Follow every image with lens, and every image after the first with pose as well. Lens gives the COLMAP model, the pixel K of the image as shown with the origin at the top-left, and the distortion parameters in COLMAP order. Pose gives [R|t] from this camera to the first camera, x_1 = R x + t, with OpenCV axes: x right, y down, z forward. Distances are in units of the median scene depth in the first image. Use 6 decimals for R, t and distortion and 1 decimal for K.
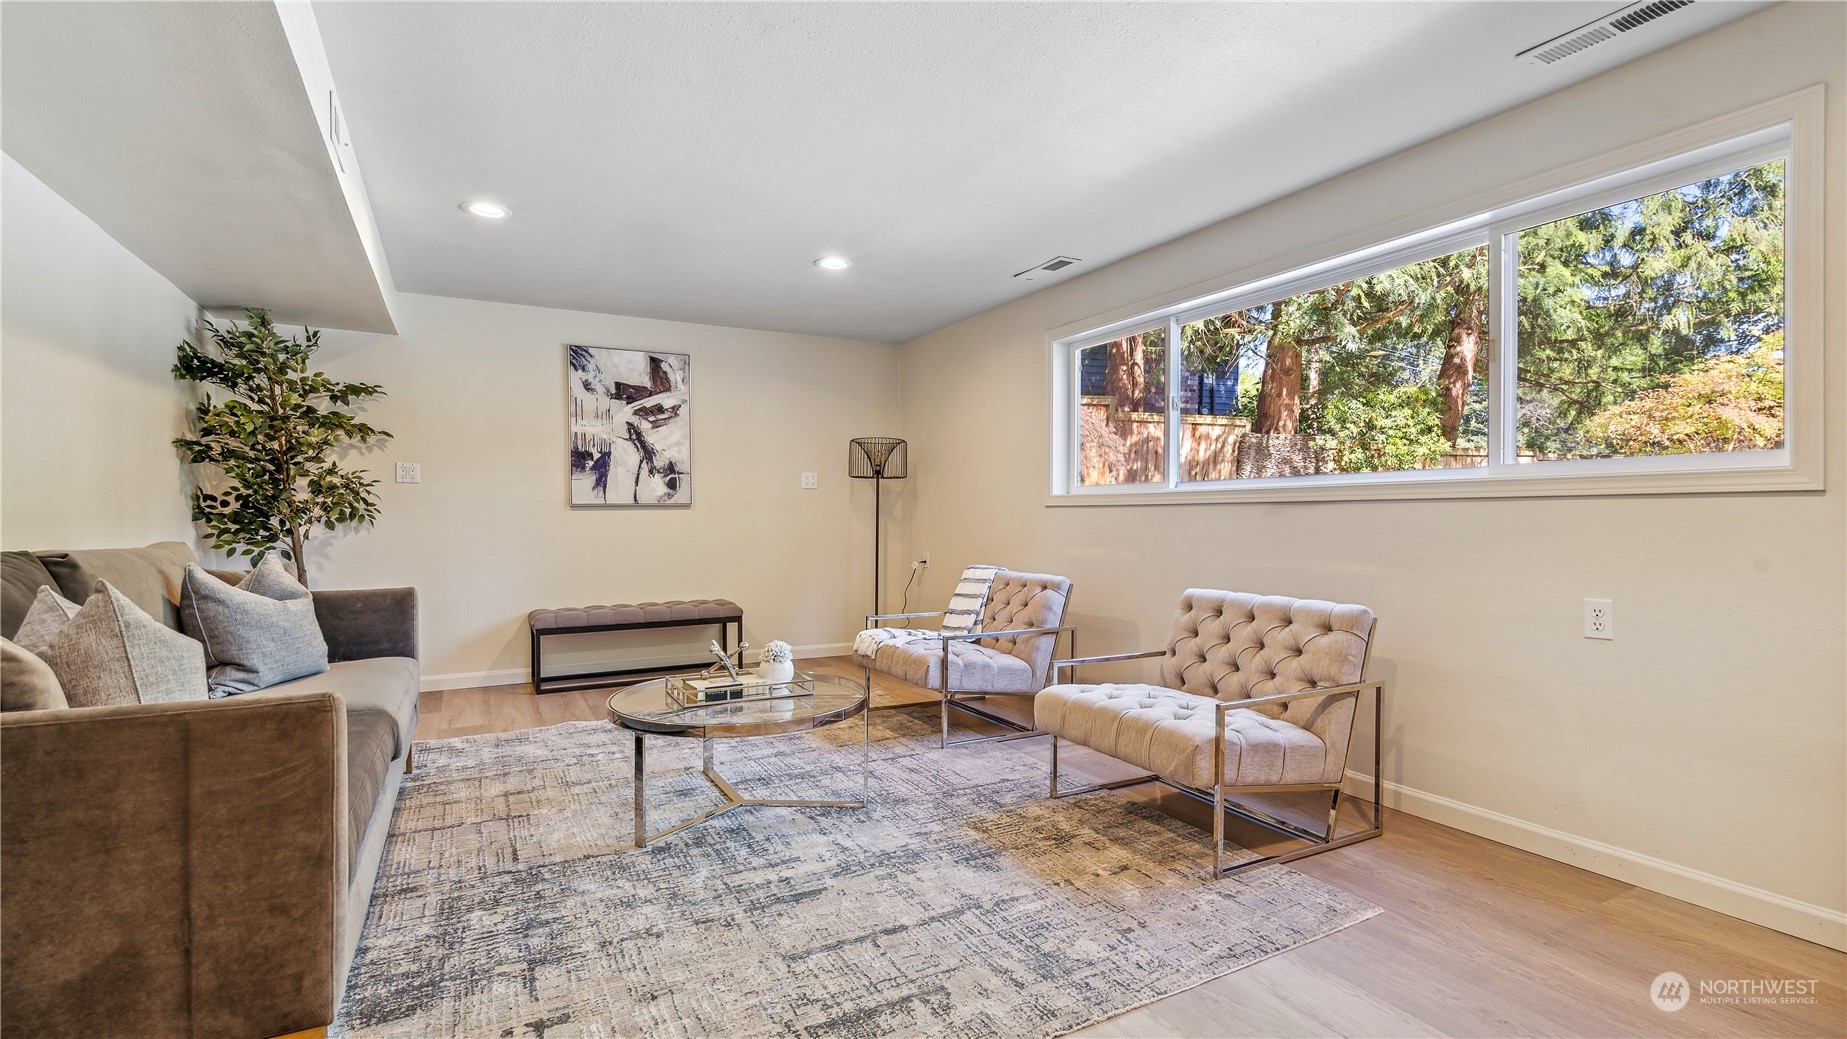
lens RADIAL K [[851.7, 0, 919.6], [0, 851.7, 518.1], [0, 0, 1]] dist [-0.005017, 0.001869]
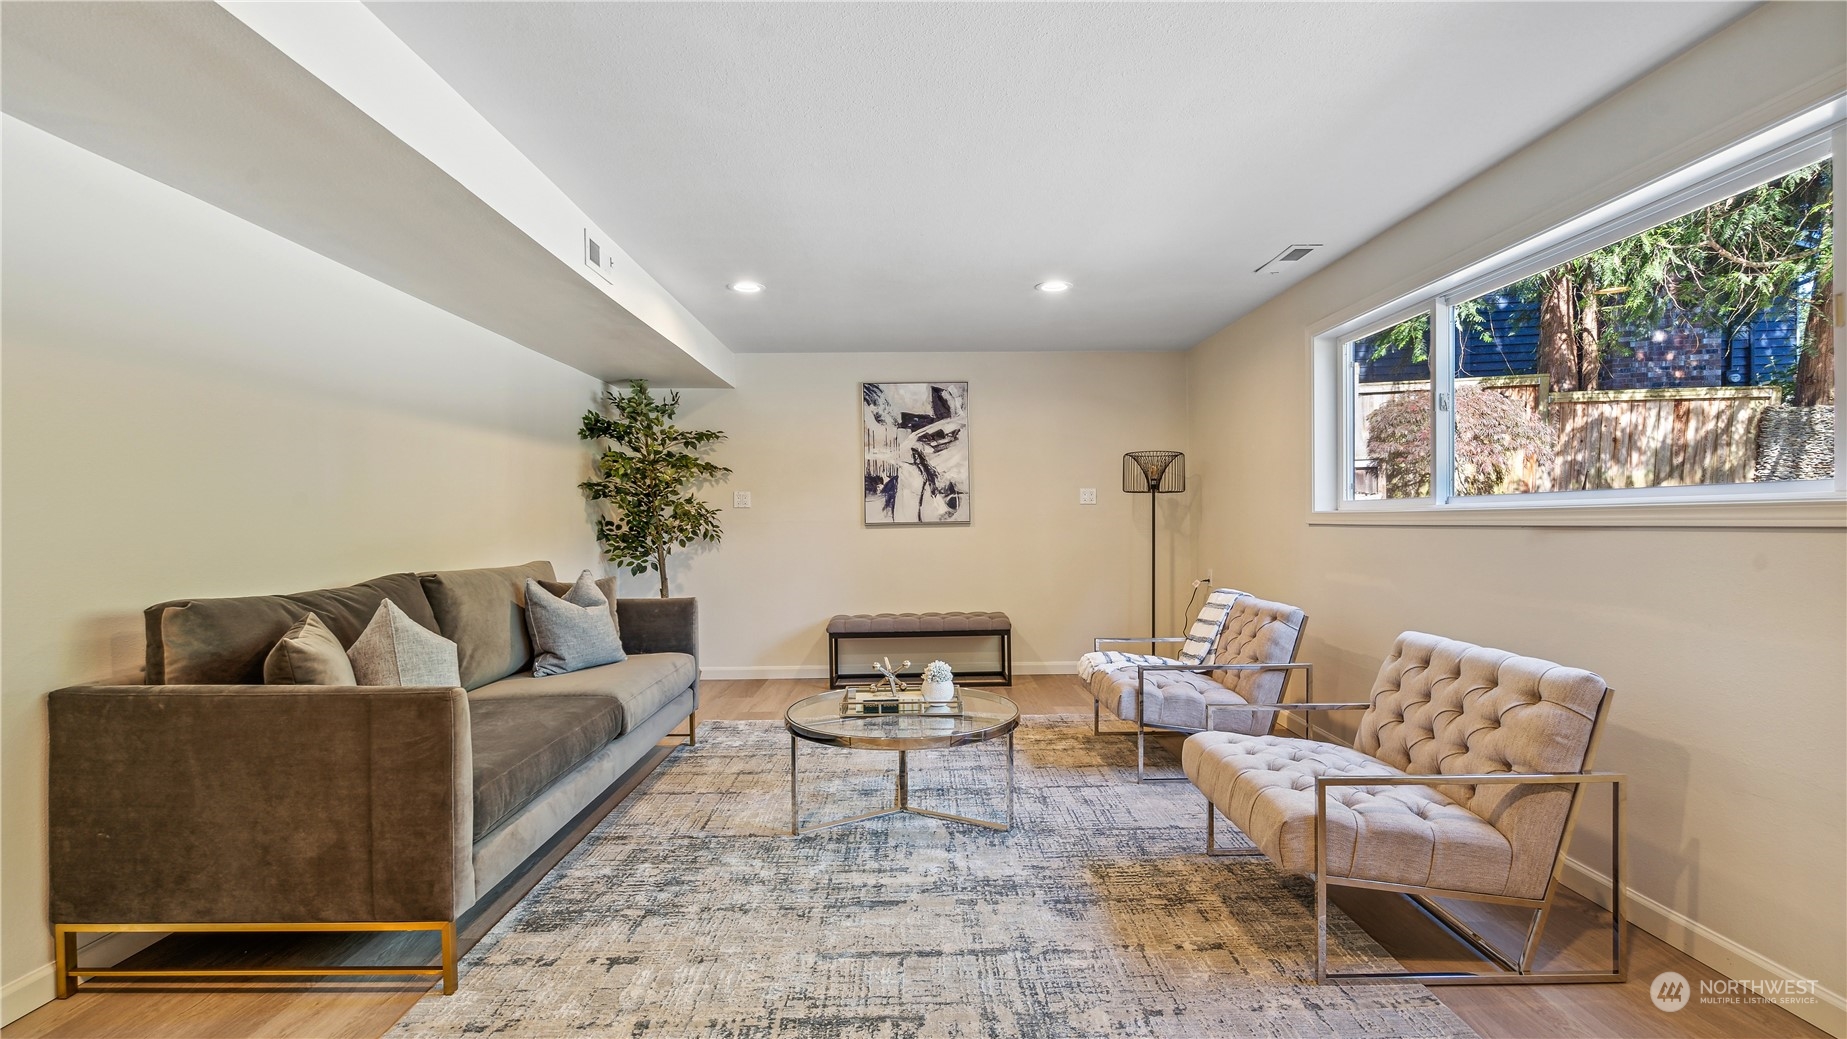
lens RADIAL K [[851.7, 0, 927.5], [0, 851.7, 514.2], [0, 0, 1]] dist [-0.005017, 0.001869]
pose [[0.884214, -0.011084, -0.466950, 0.318549], [0.008544, 0.999935, -0.007557, -0.031558], [0.467003, 0.002692, 0.884252, 0.053347]]
